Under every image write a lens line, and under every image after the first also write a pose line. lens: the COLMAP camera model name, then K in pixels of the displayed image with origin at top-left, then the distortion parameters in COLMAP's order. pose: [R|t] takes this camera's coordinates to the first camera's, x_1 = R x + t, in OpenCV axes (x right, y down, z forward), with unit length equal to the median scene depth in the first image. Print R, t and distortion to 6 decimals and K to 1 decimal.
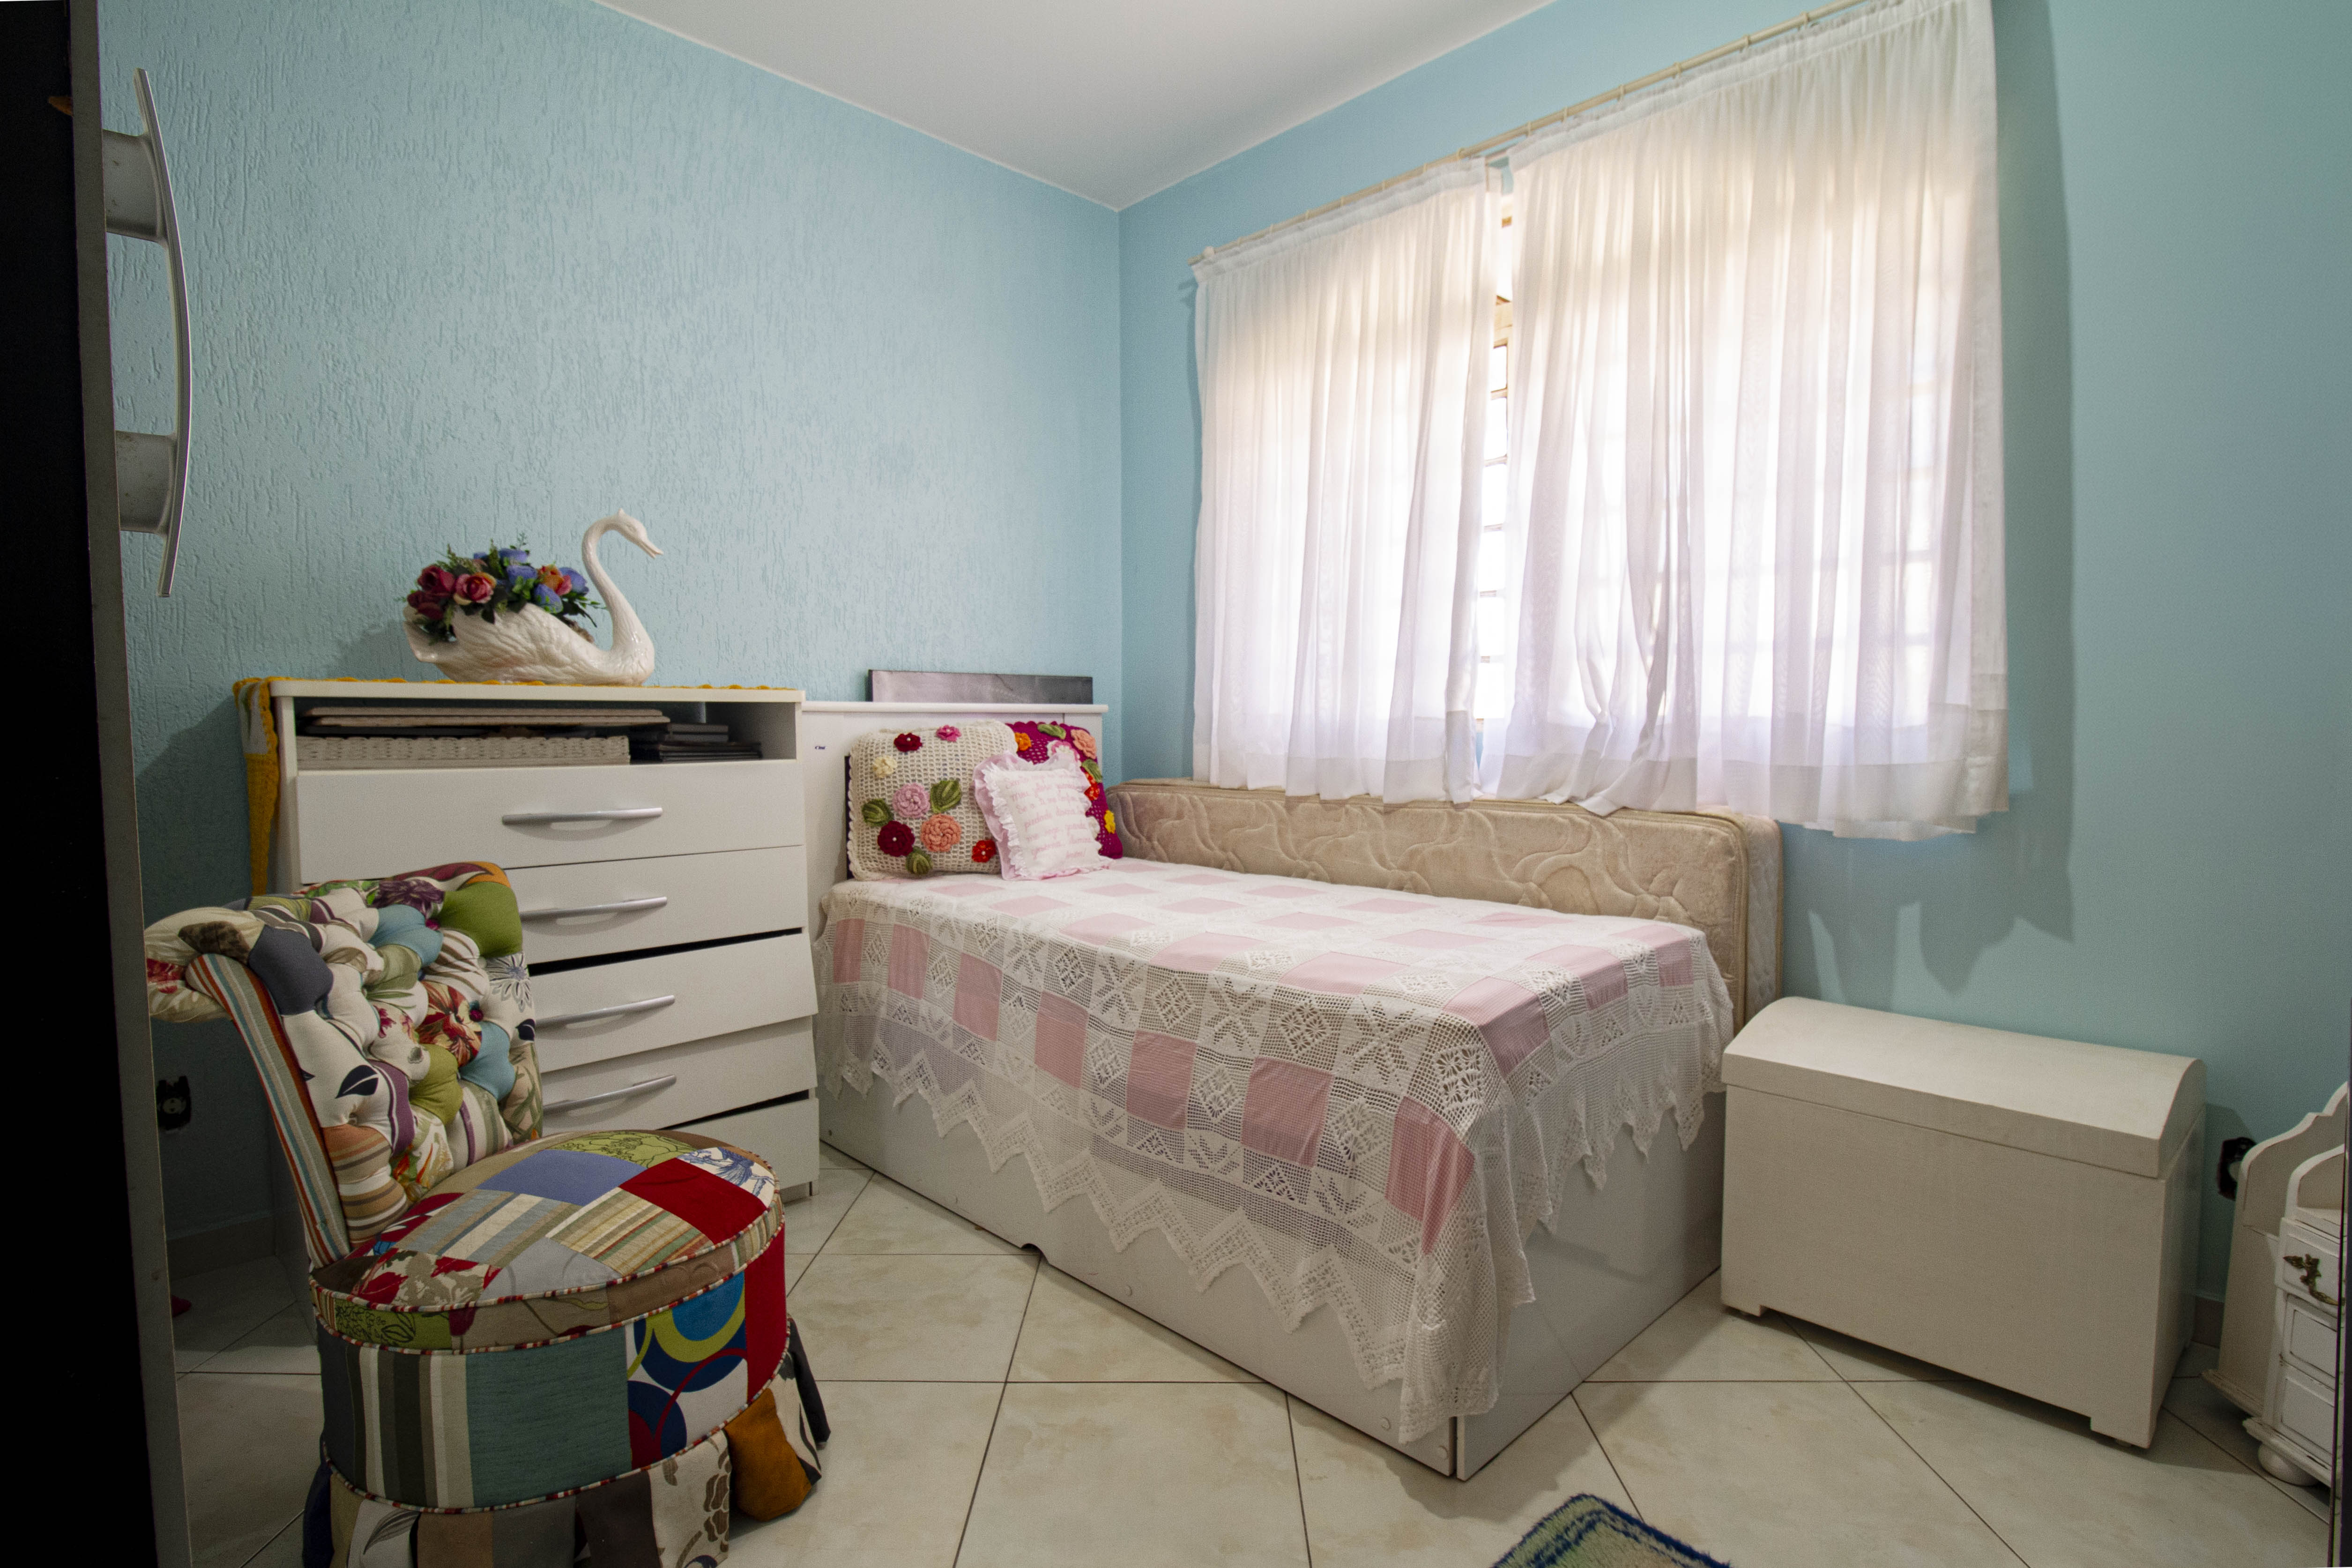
lens RADIAL K [[1204.9, 0, 1172.0], [0, 1204.9, 789.8], [0, 0, 1]] dist [0.004105, -0.015794]
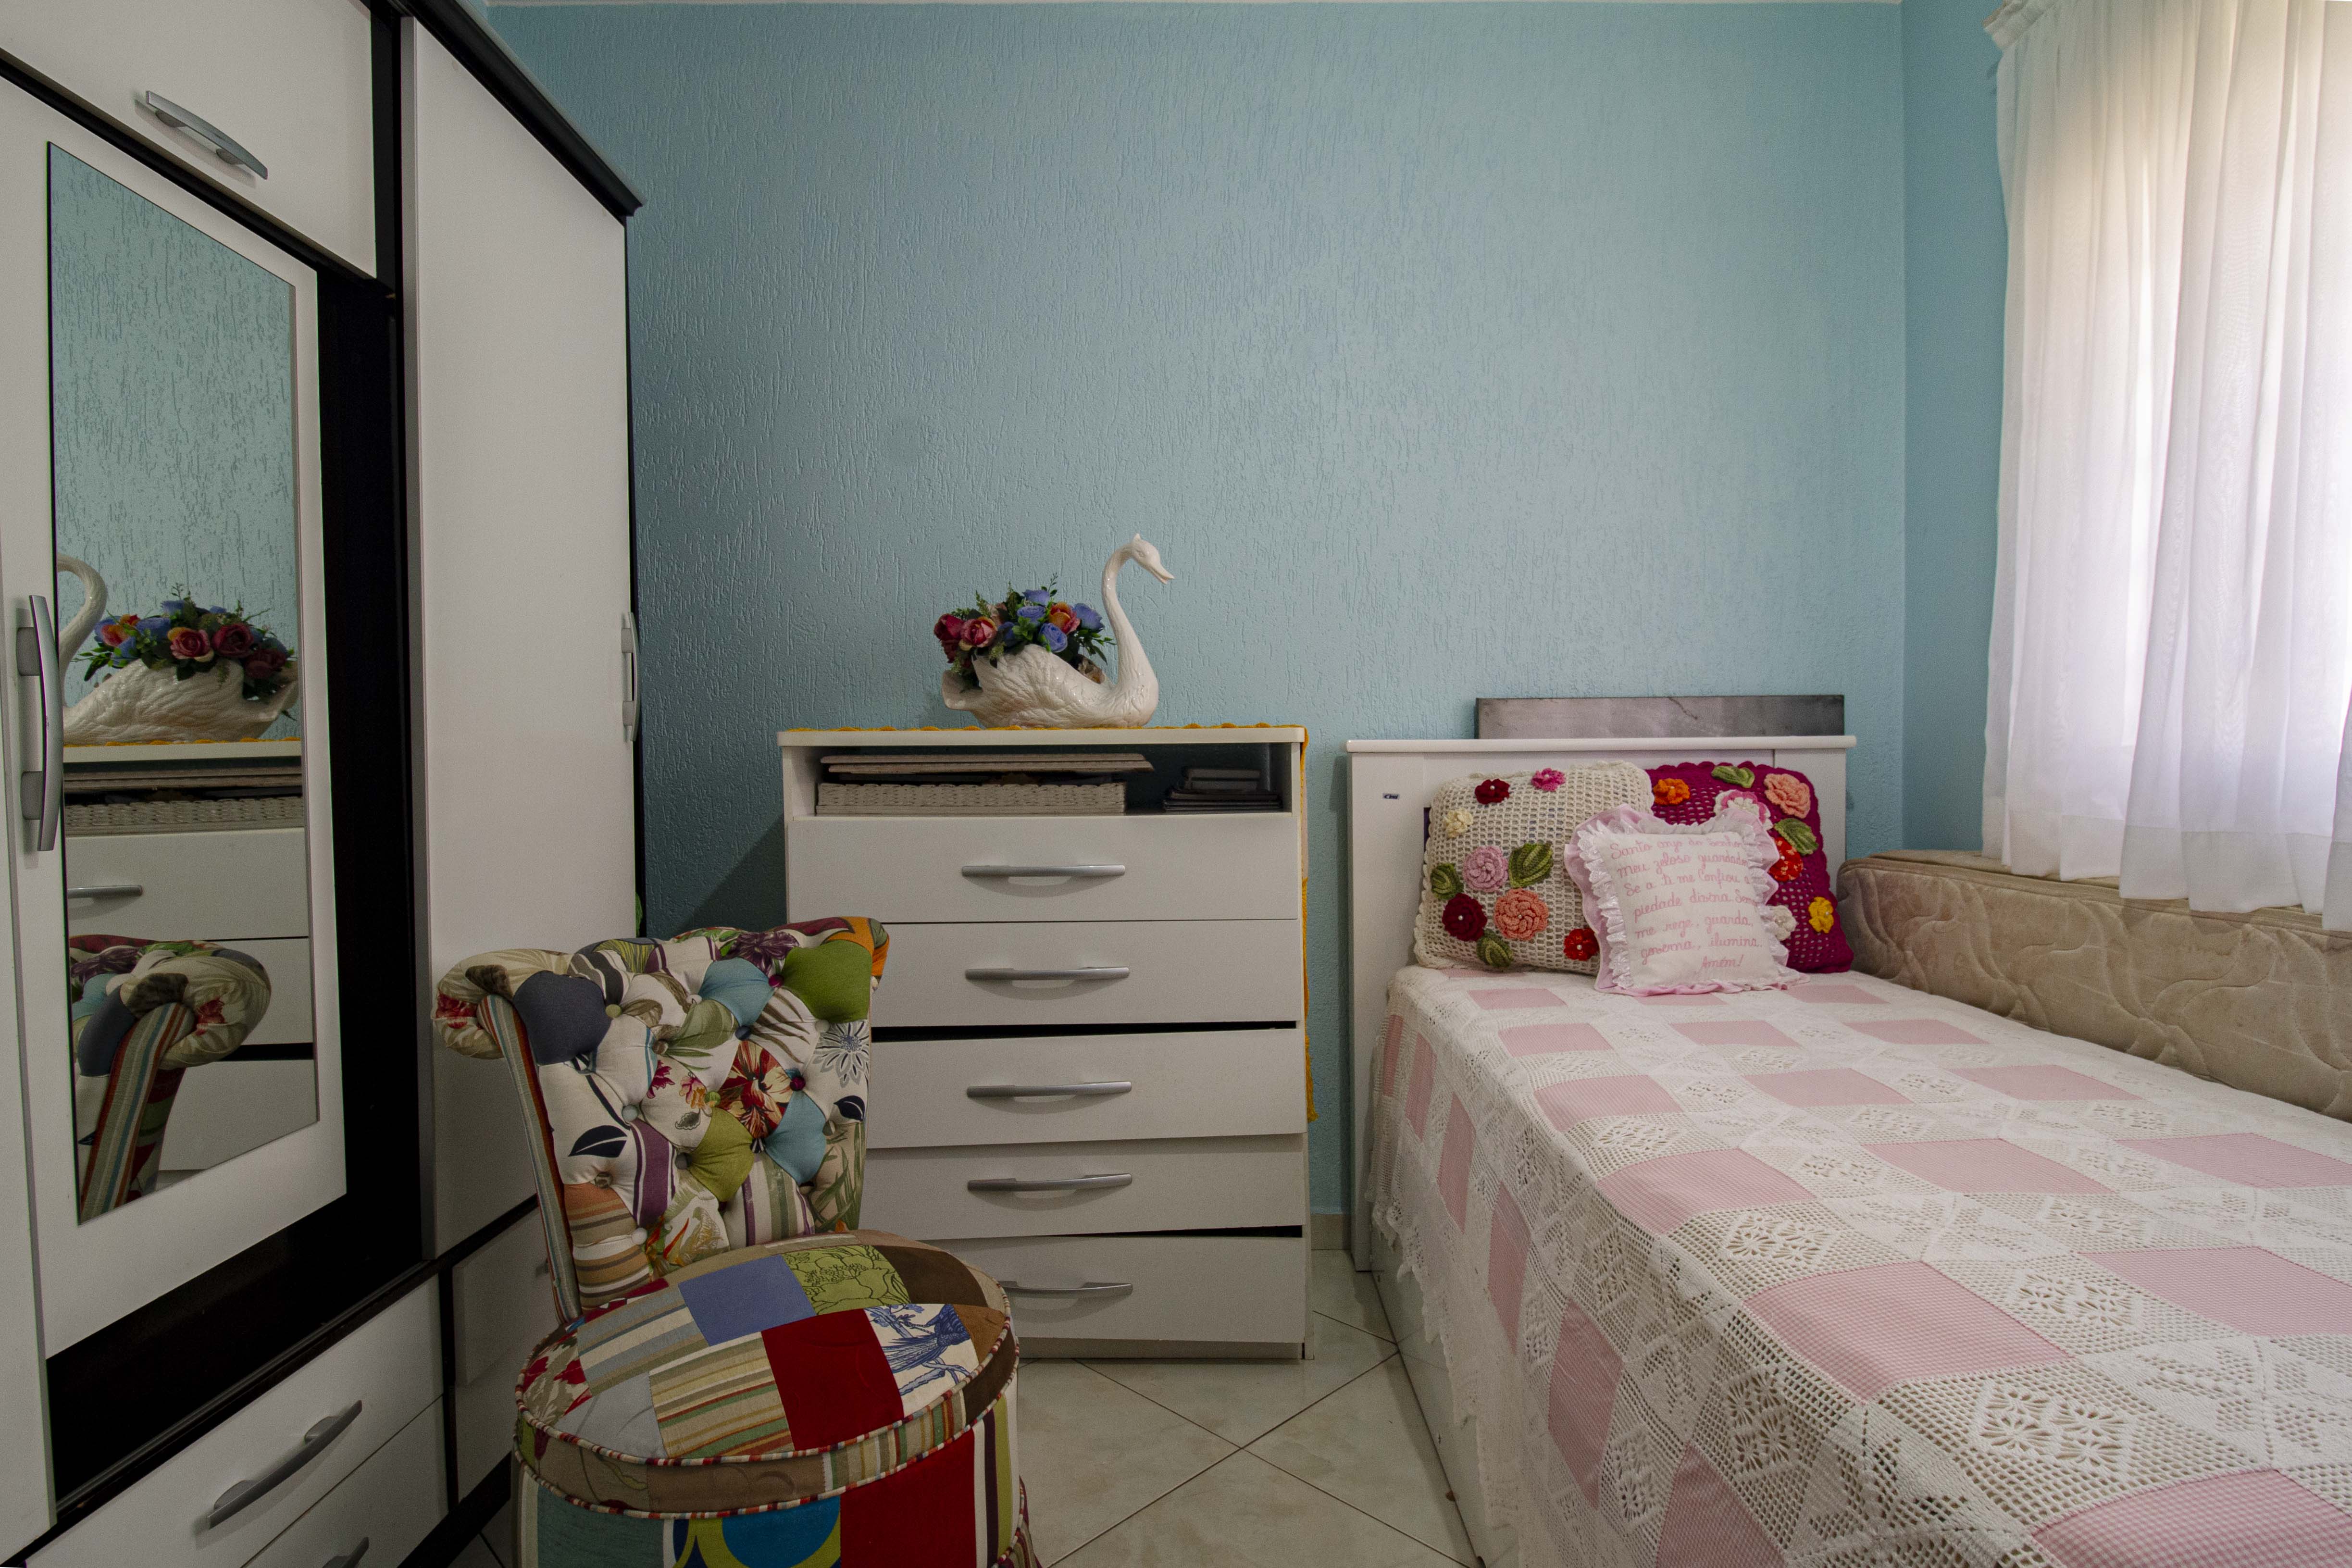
lens RADIAL K [[1204.9, 0, 1172.0], [0, 1204.9, 789.8], [0, 0, 1]] dist [0.004105, -0.015794]
pose [[0.712556, 0.010240, -0.701541, 0.205036], [-0.031832, 0.999336, -0.017746, -0.024652], [0.700893, 0.034976, 0.712409, 0.377883]]
